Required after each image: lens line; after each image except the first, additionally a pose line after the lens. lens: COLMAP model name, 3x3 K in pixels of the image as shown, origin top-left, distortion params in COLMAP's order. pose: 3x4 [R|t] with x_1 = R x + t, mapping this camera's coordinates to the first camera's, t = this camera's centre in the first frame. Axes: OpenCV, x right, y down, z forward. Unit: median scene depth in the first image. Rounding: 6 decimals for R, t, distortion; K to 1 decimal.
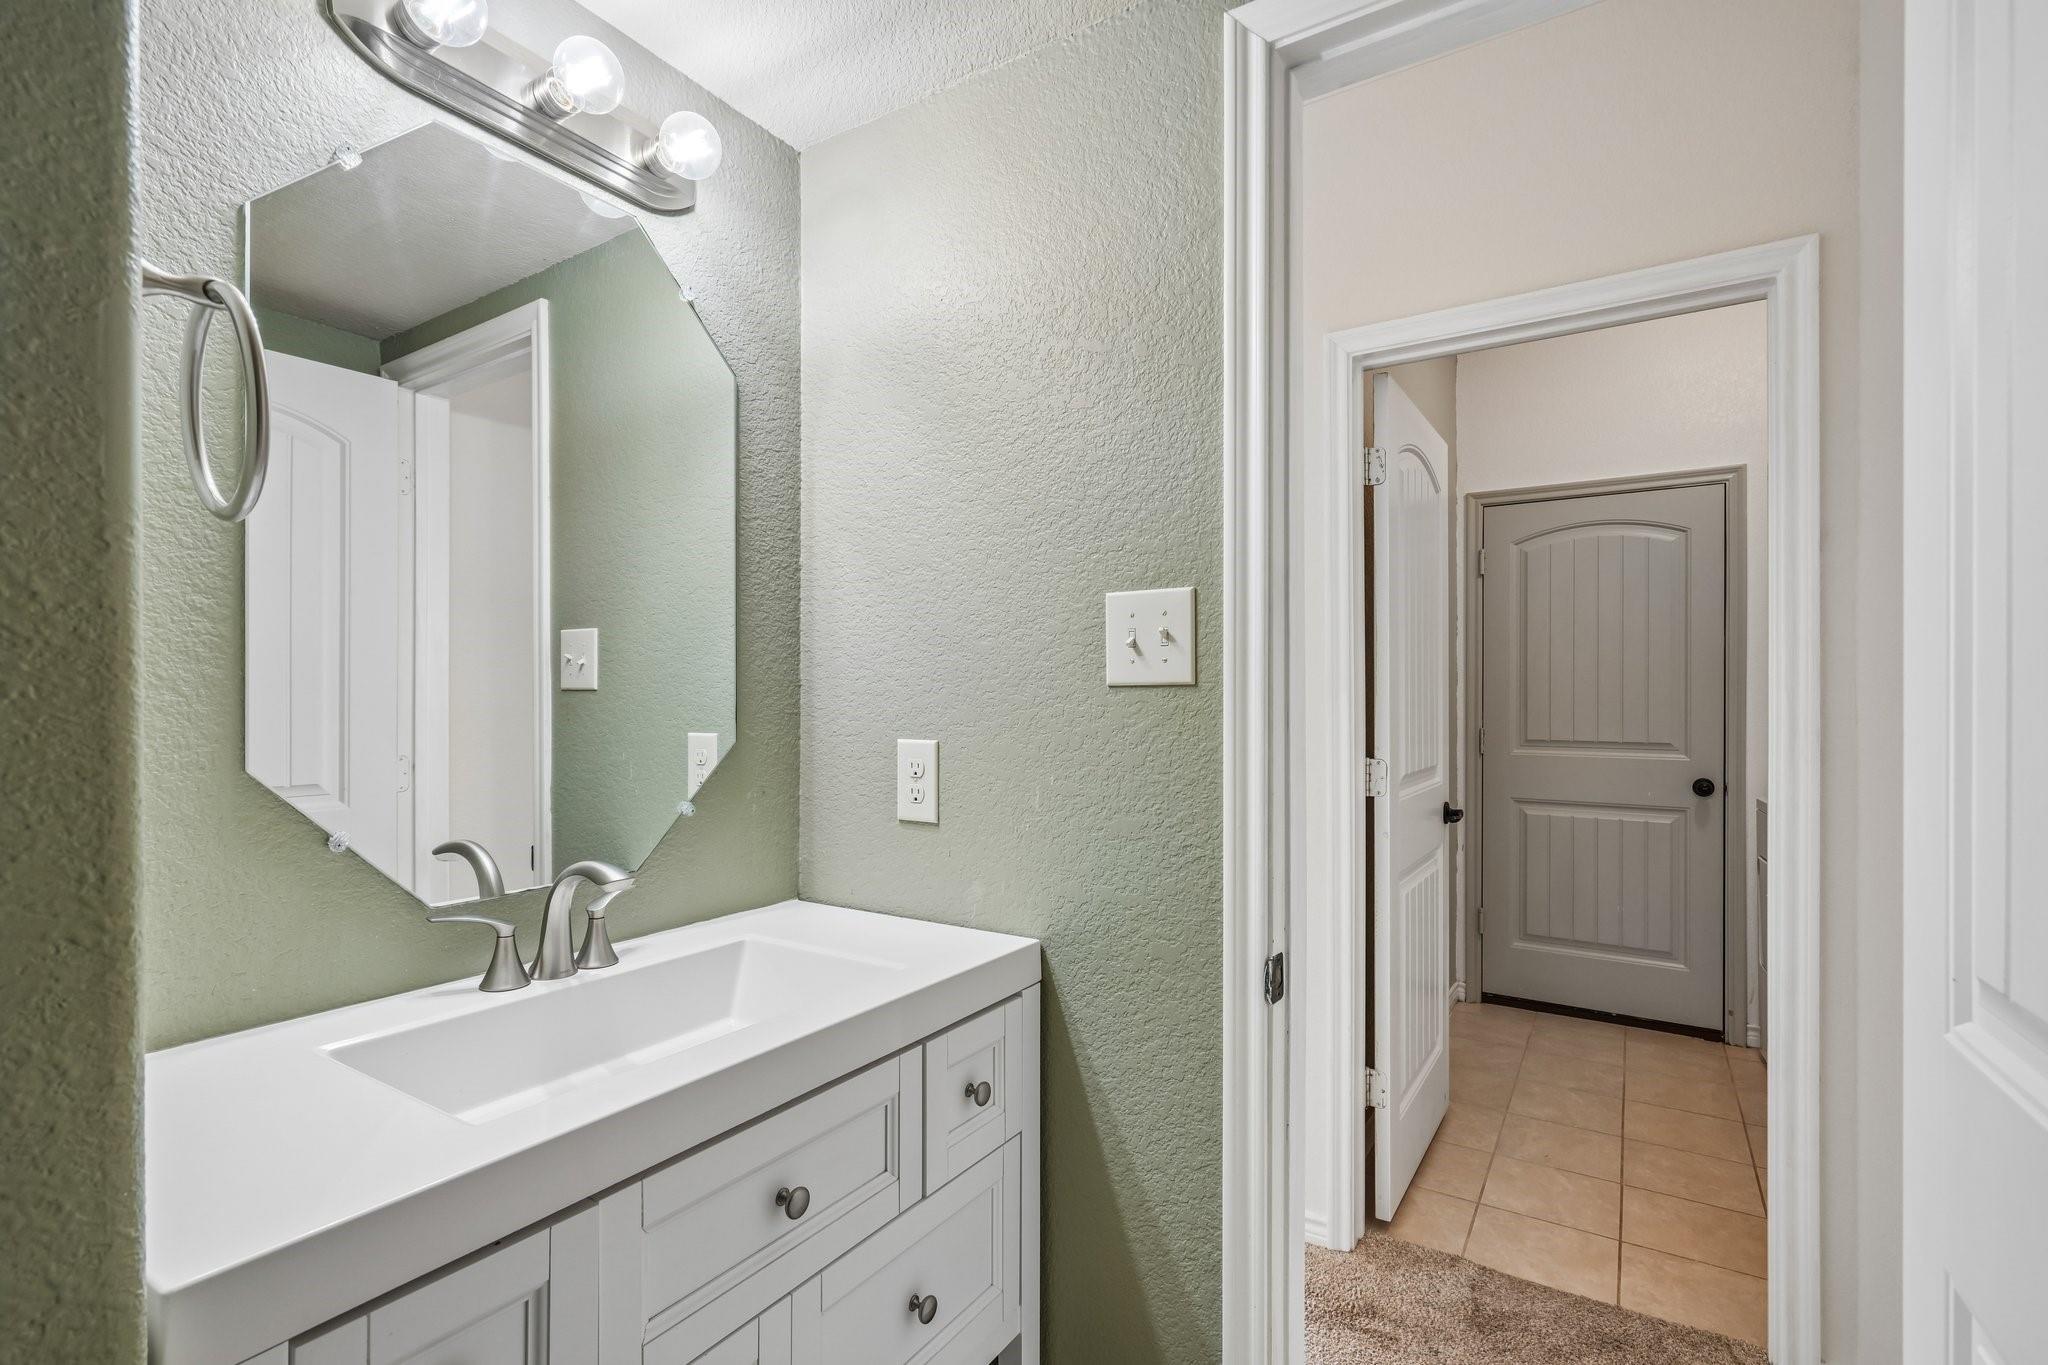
lens RADIAL K [[936.4, 0, 1025.3], [0, 936.4, 687.9], [0, 0, 1]] dist [-0.003330, 0.002460]
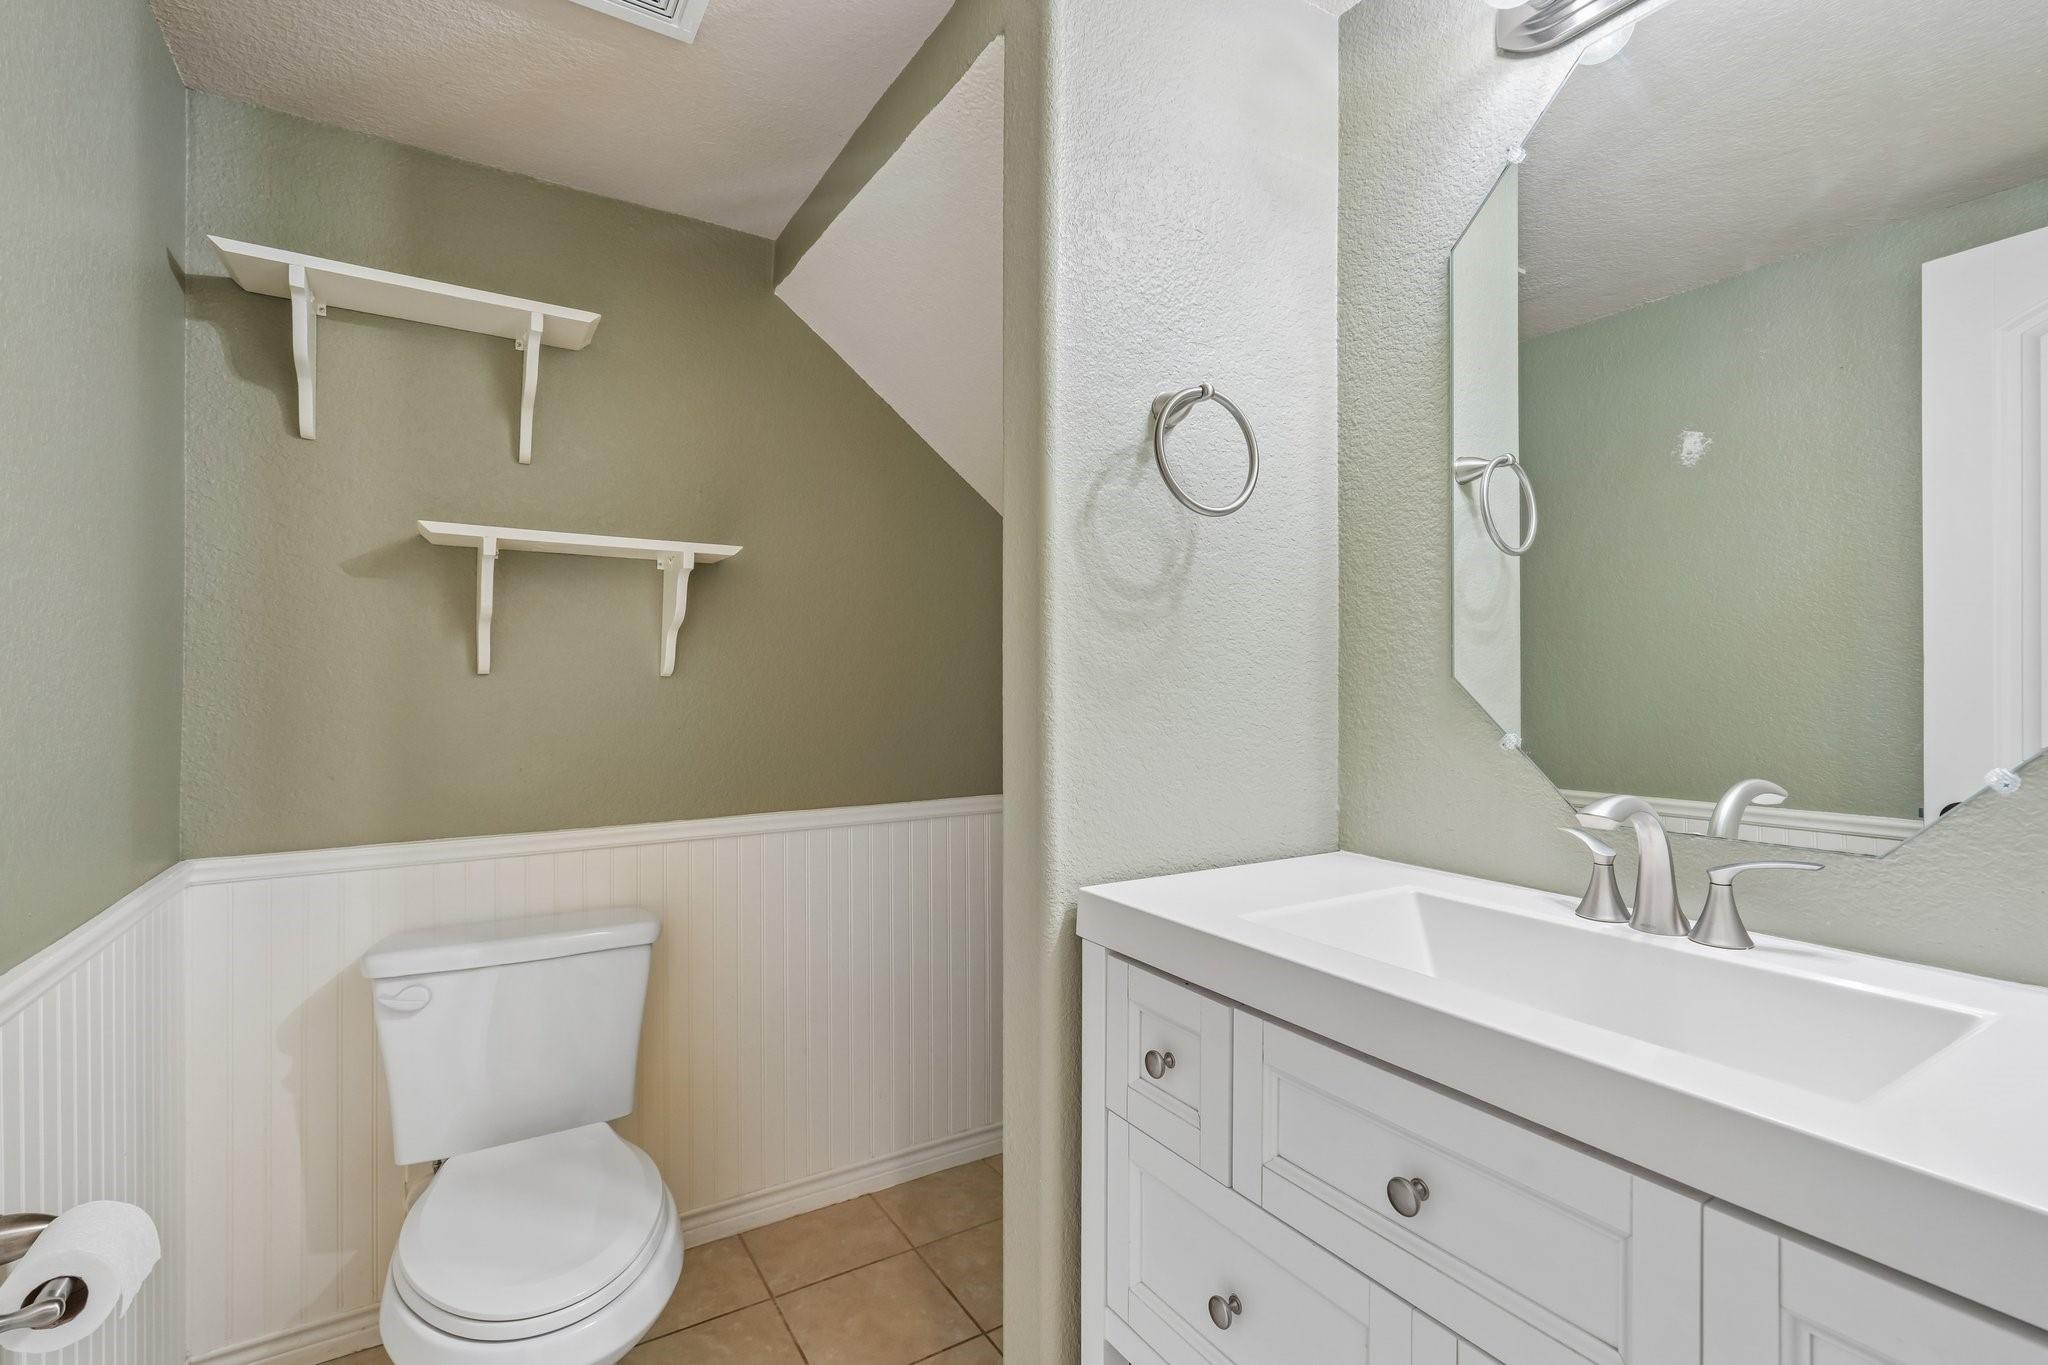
lens RADIAL K [[936.4, 0, 1022.2], [0, 936.4, 668.0], [0, 0, 1]] dist [-0.003330, 0.002460]
pose [[-0.422533, 0.005657, -0.906330, 0.586850], [0.011891, 0.999929, 0.000698, 0.061486], [0.906269, -0.010482, -0.422571, 0.923565]]
